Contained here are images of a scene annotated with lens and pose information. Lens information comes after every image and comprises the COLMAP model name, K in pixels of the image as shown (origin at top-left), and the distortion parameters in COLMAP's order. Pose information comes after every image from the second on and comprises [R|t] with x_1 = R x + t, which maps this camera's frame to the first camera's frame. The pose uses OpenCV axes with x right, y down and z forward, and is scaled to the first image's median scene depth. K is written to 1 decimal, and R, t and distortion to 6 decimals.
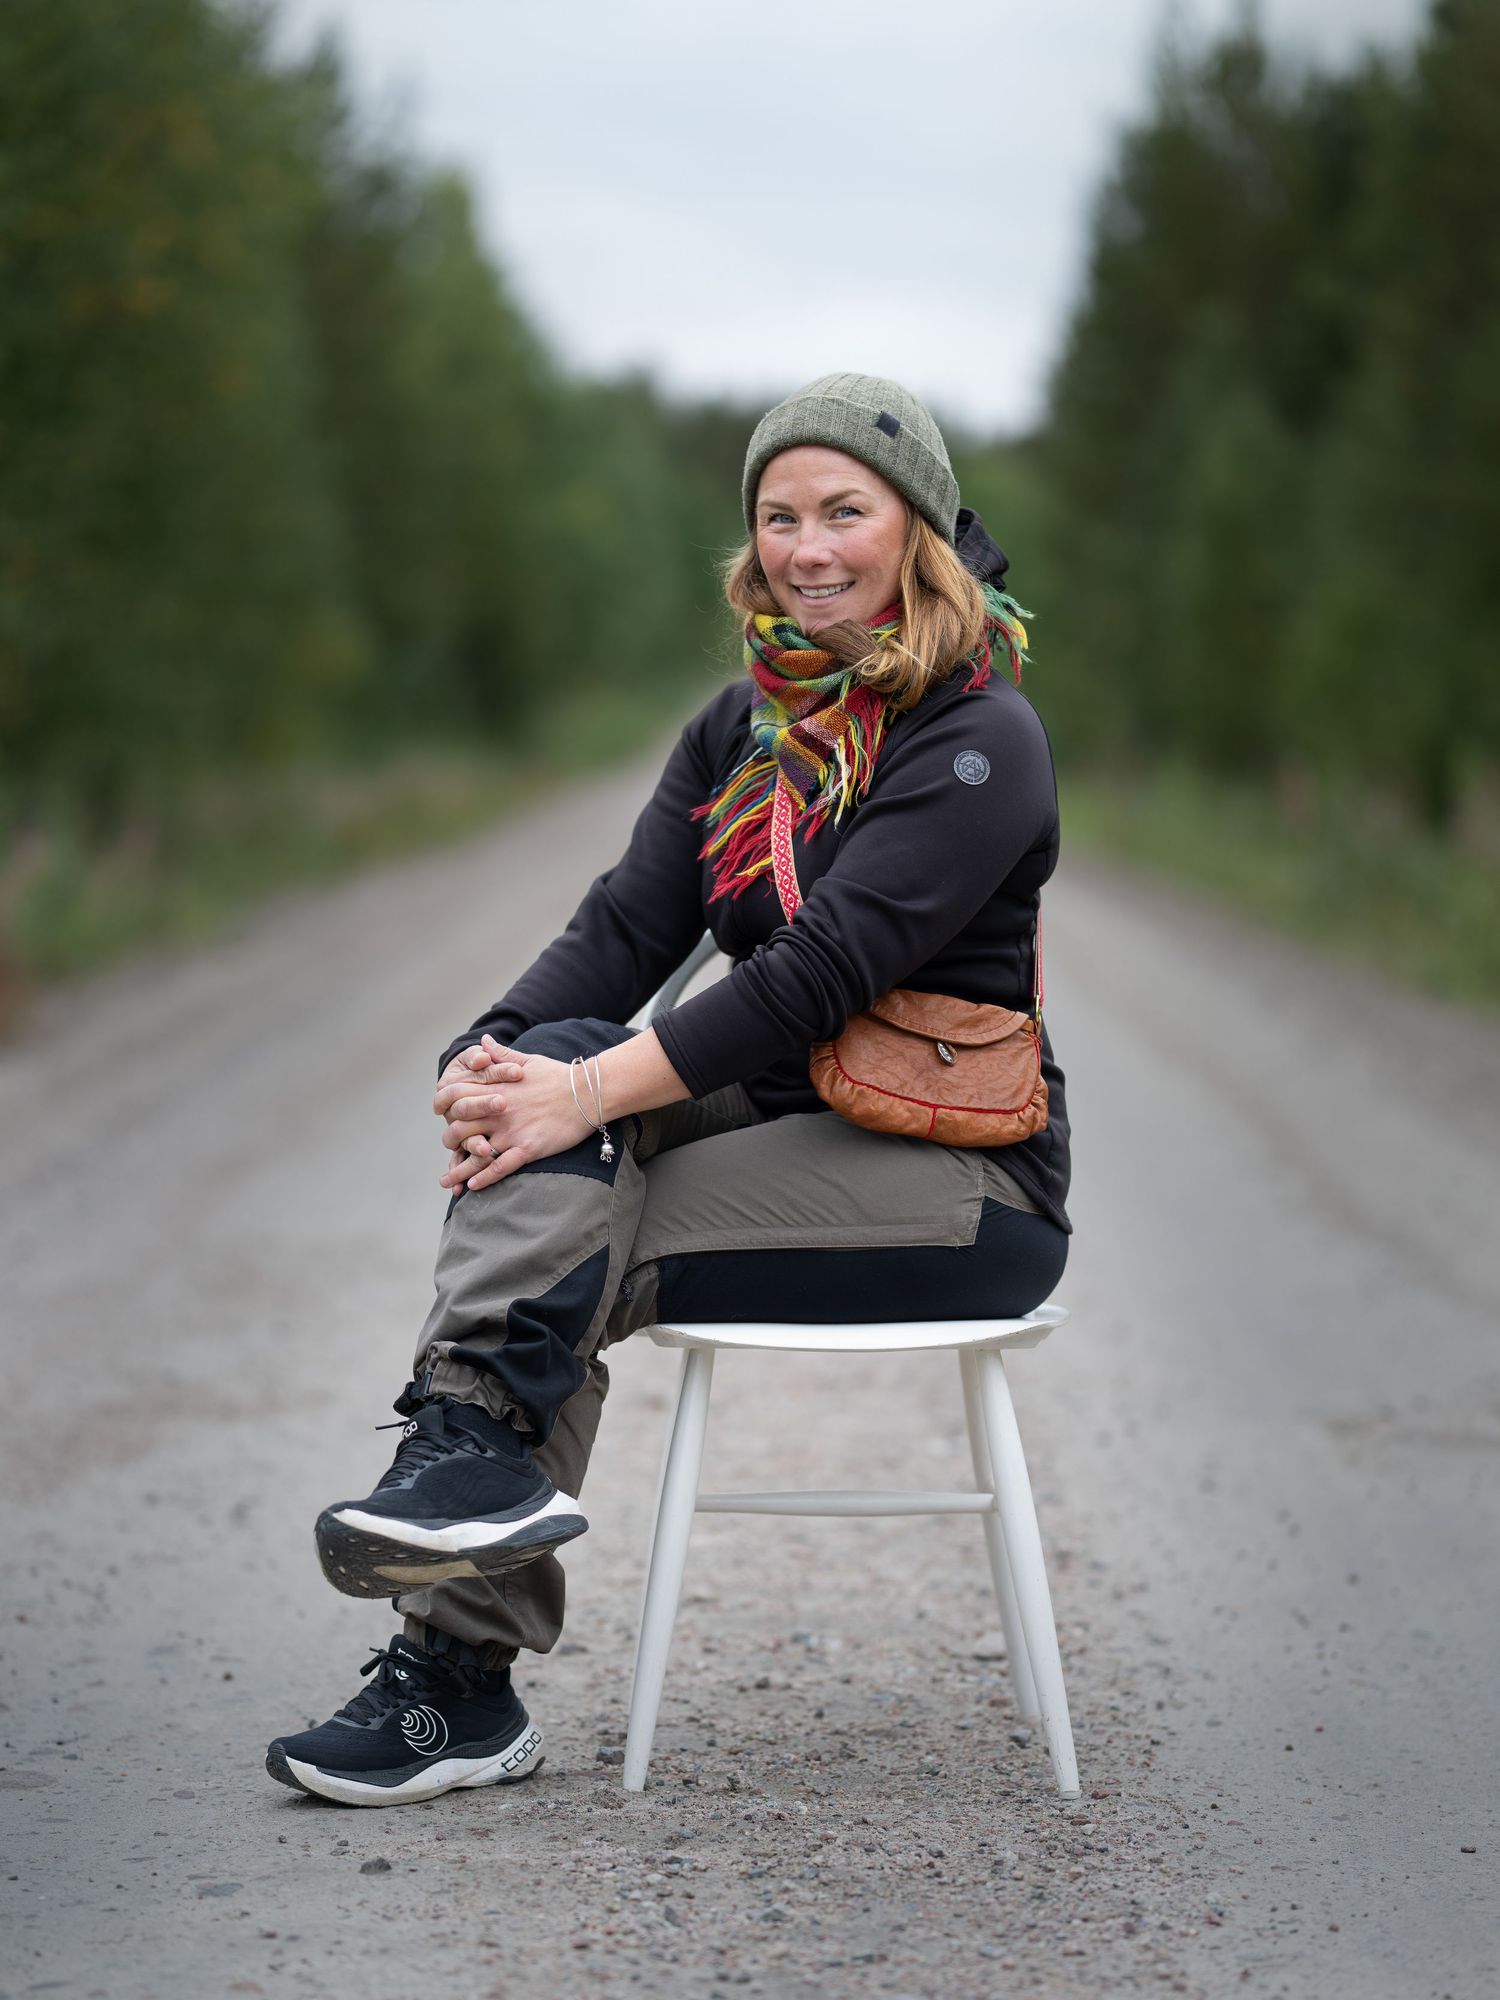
lens RADIAL K [[5079.6, 0, 750.0], [0, 5079.6, 1000.0], [0, 0, 1]] dist [-0.016127, 0.112797]
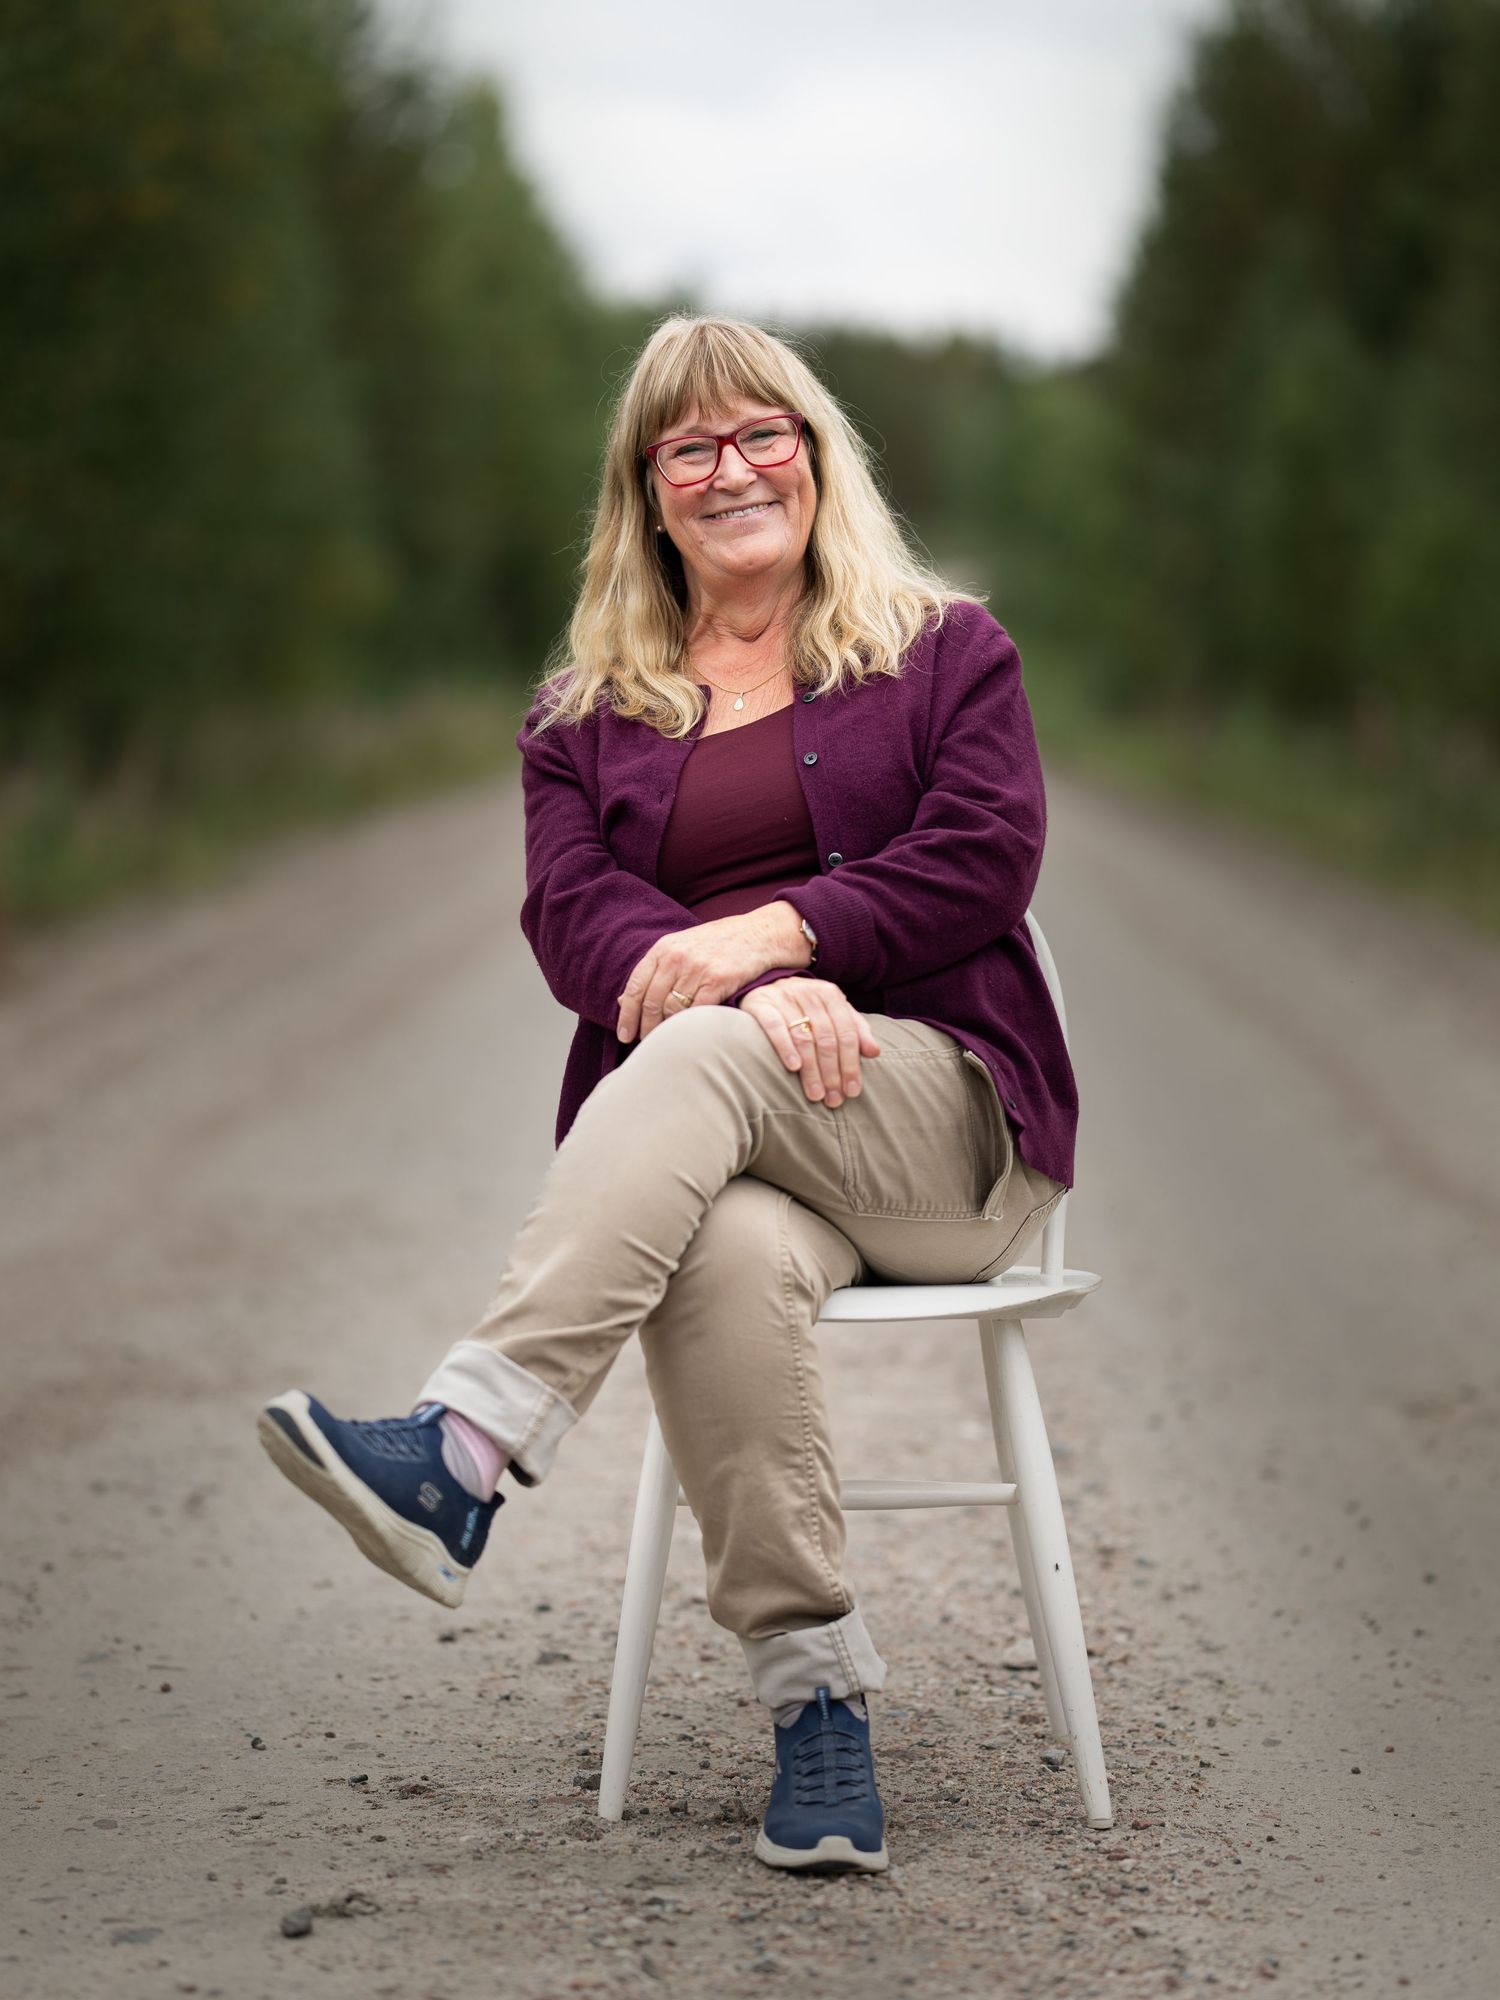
lens RADIAL K [[5079.6, 0, 750.0], [0, 5079.6, 1000.0], [0, 0, 1]] dist [-0.016127, 0.112797]
pose [[0.999852, -0.000173, -0.017214, 0.015318], [0.000268, 0.999985, 0.005486, 0.007288], [0.017213, -0.005490, 0.999837, 0.108929]]
